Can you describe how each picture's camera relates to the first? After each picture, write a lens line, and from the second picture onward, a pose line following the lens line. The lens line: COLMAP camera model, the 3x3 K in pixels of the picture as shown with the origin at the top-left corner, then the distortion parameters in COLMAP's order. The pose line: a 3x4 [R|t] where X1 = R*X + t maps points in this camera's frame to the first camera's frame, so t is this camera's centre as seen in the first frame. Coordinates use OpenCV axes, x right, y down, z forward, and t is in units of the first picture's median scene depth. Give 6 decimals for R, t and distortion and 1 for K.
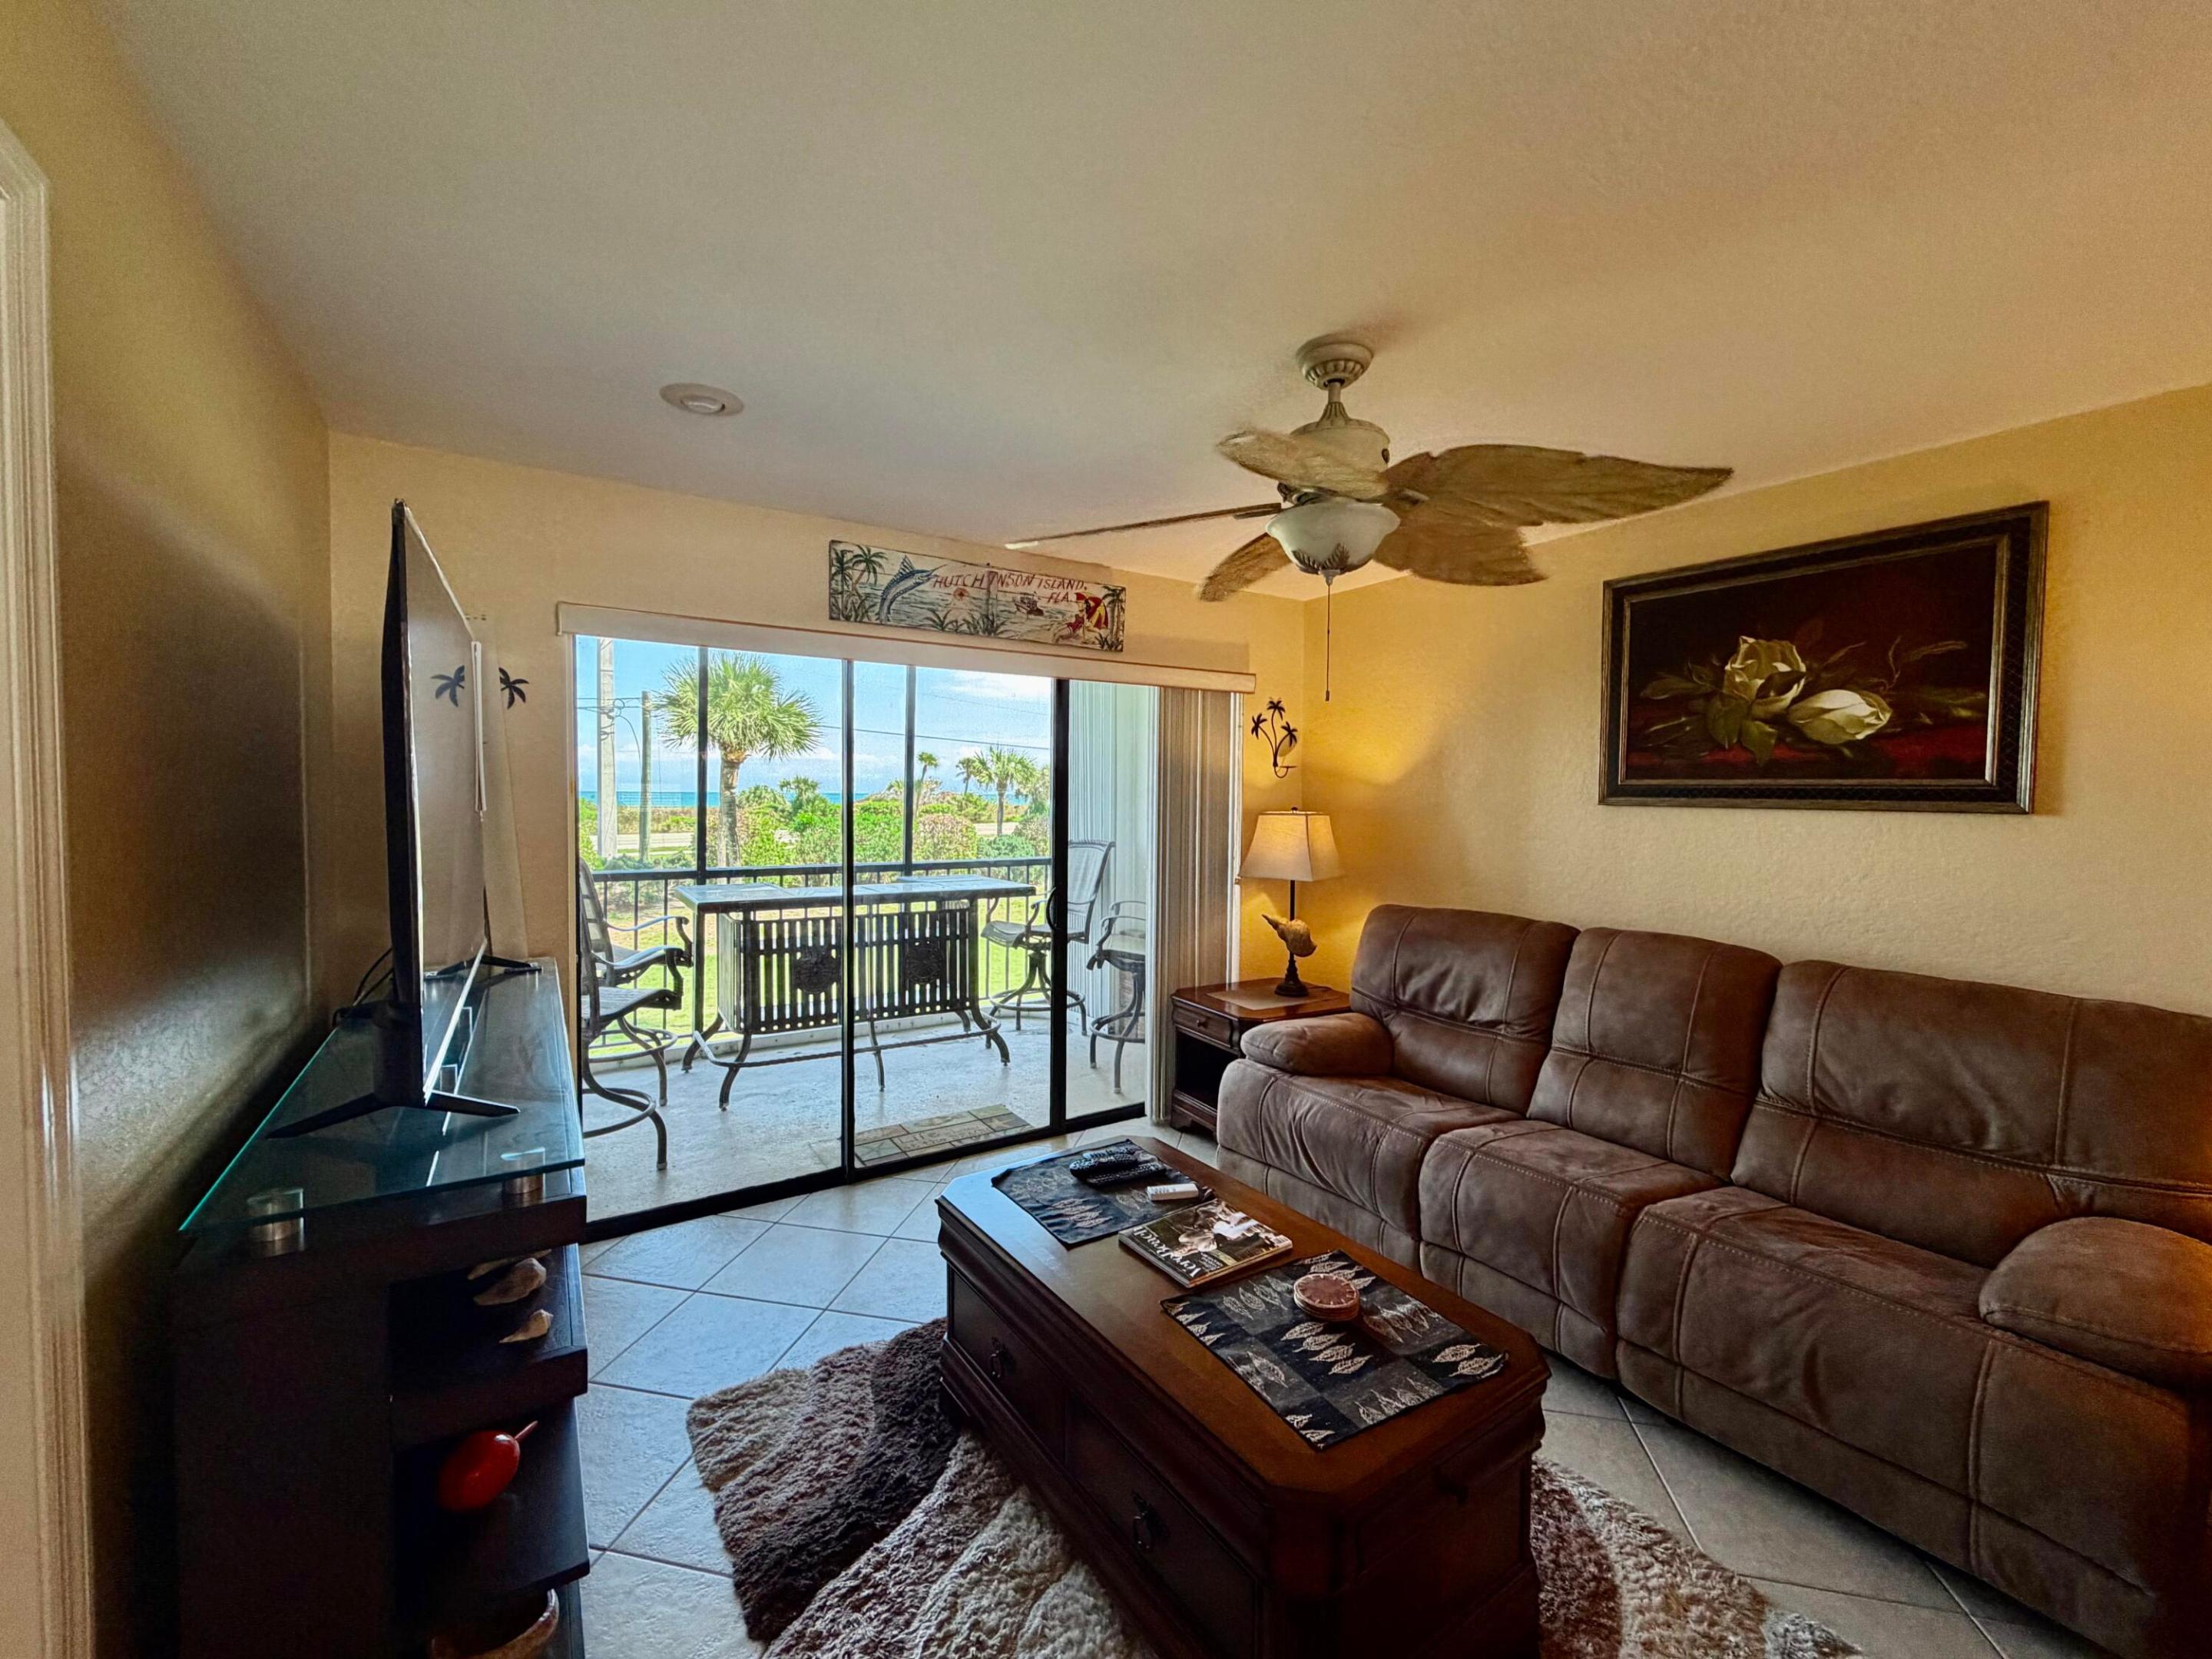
lens RADIAL K [[951.6, 0, 1124.6], [0, 951.6, 823.6], [0, 0, 1]] dist [-0.000857, -0.000327]
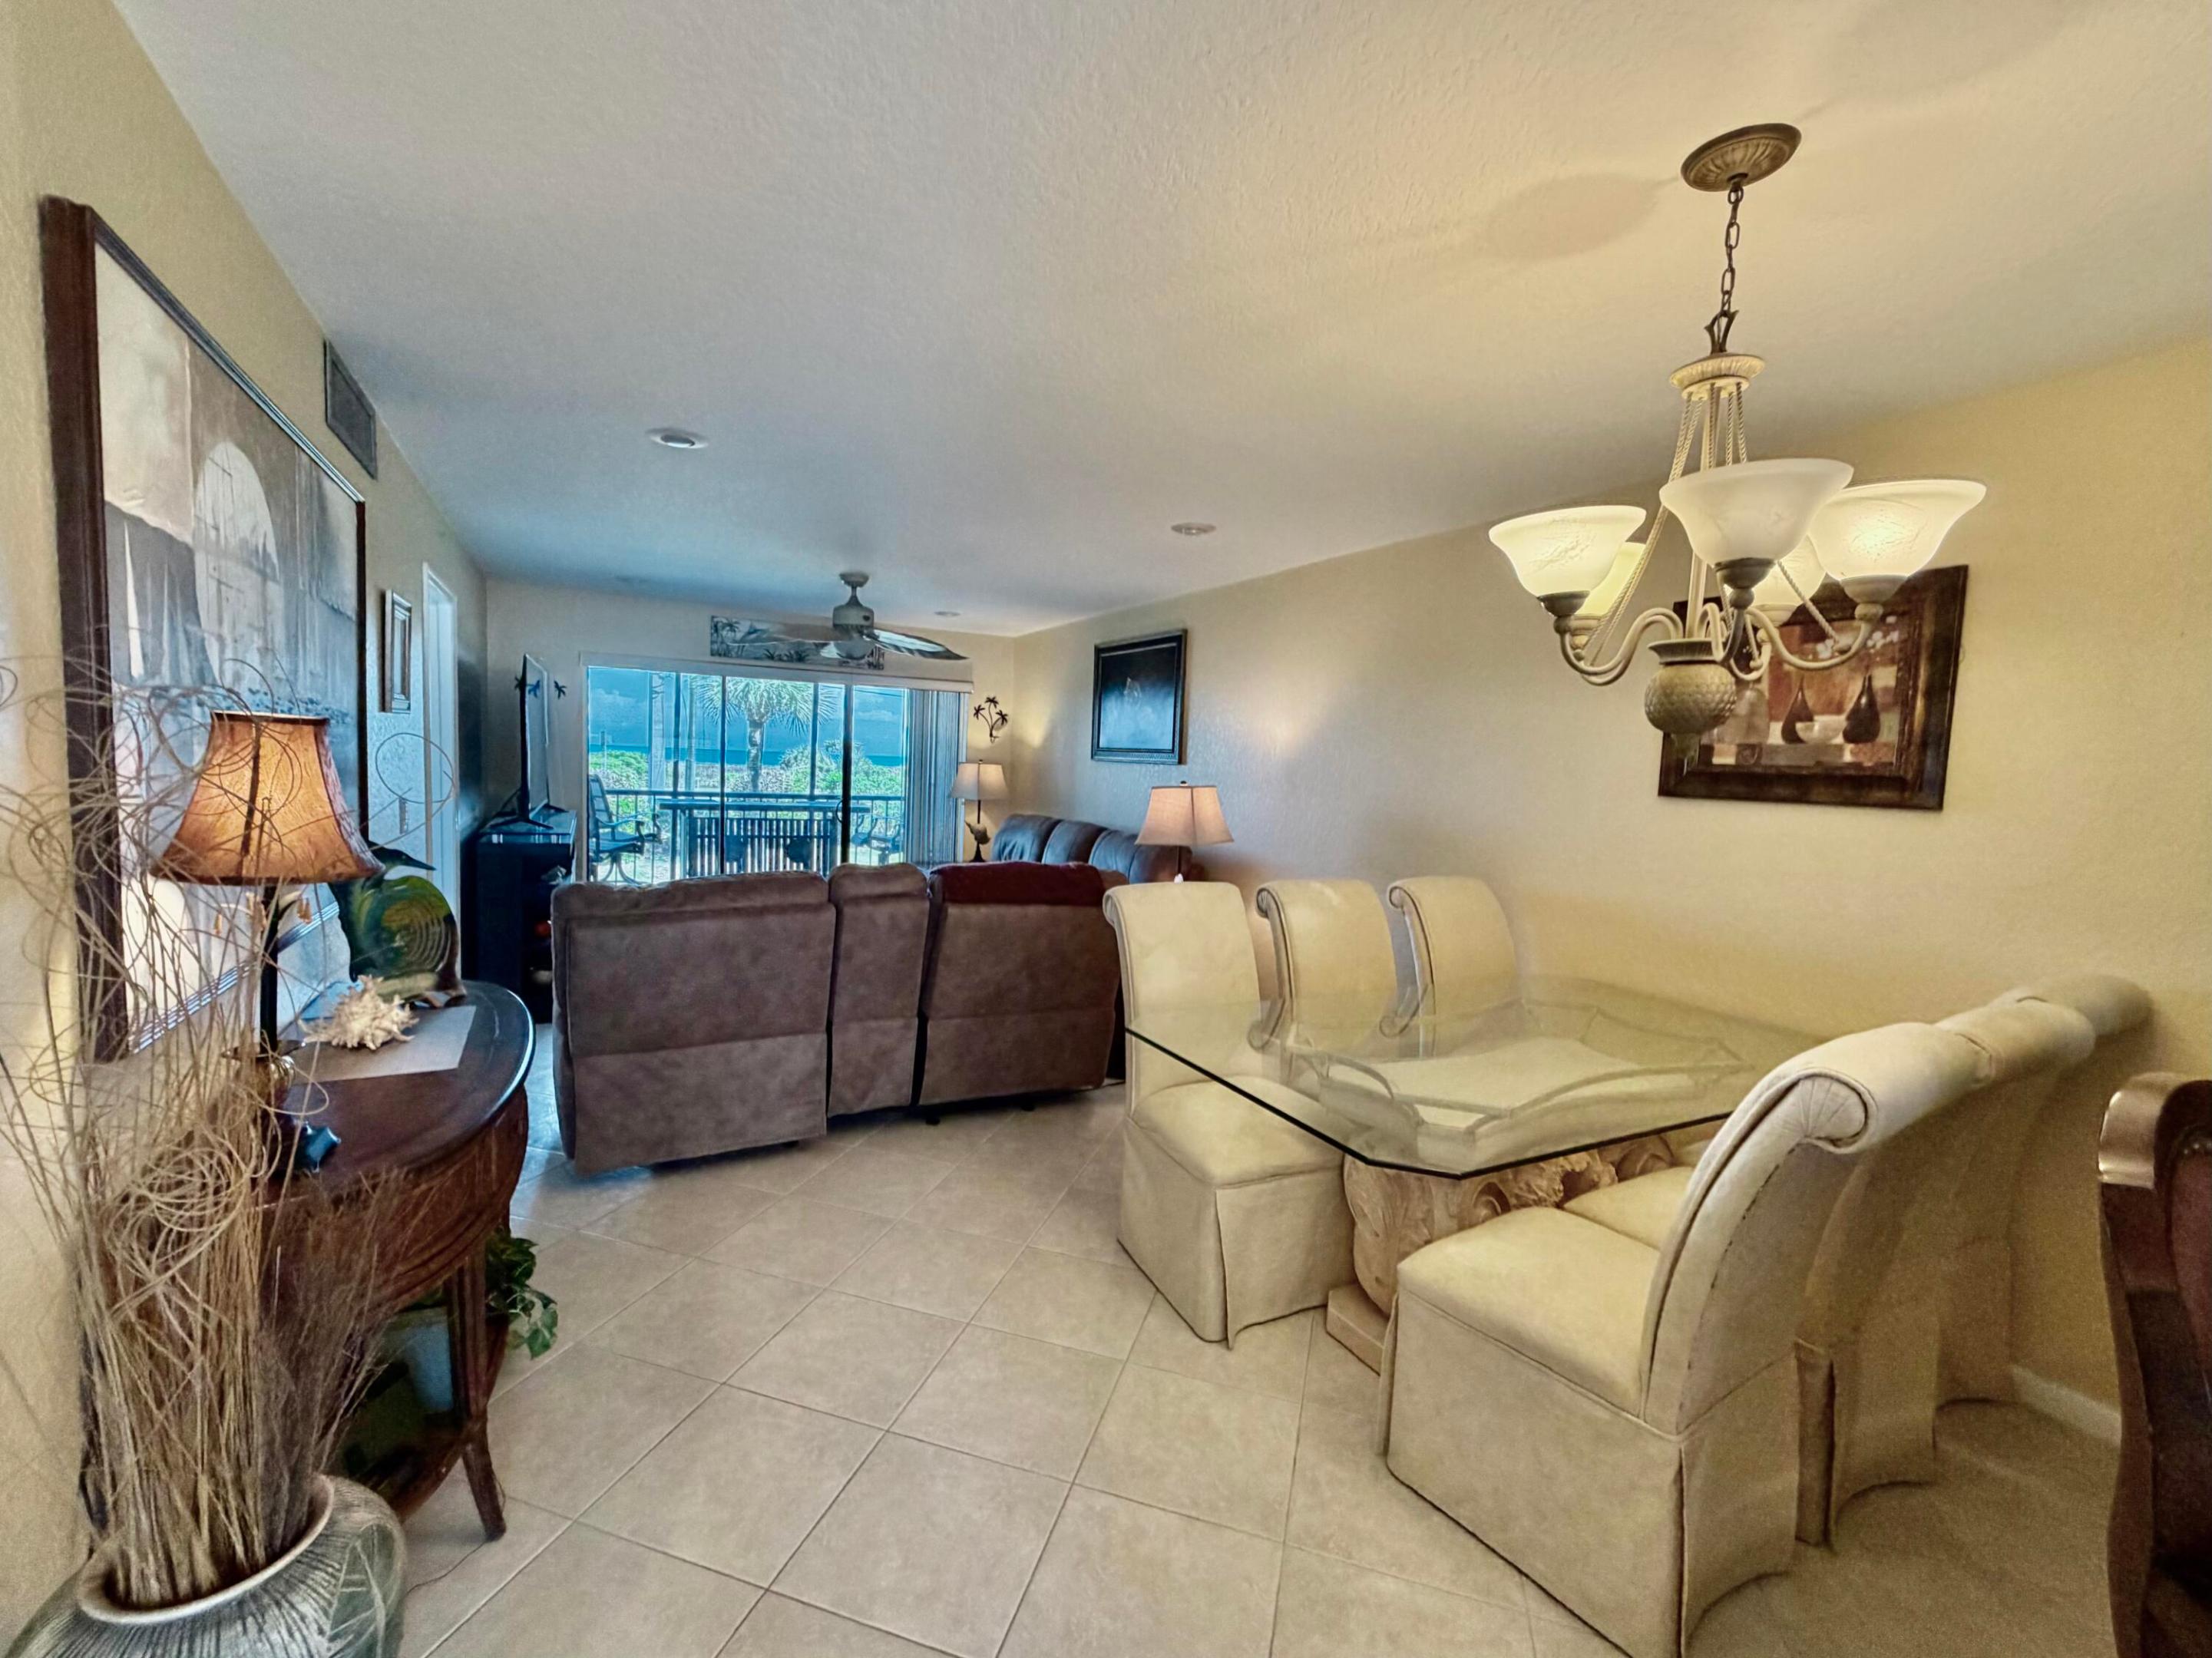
lens RADIAL K [[1030.7, 0, 1113.0], [0, 1030.7, 837.4], [0, 0, 1]] dist [0.002701, 0.000286]
pose [[0.996112, 0.036087, -0.080363, 0.581252], [-0.033388, 0.998841, 0.034683, 0.053242], [0.081521, -0.031865, 0.996162, -0.893250]]
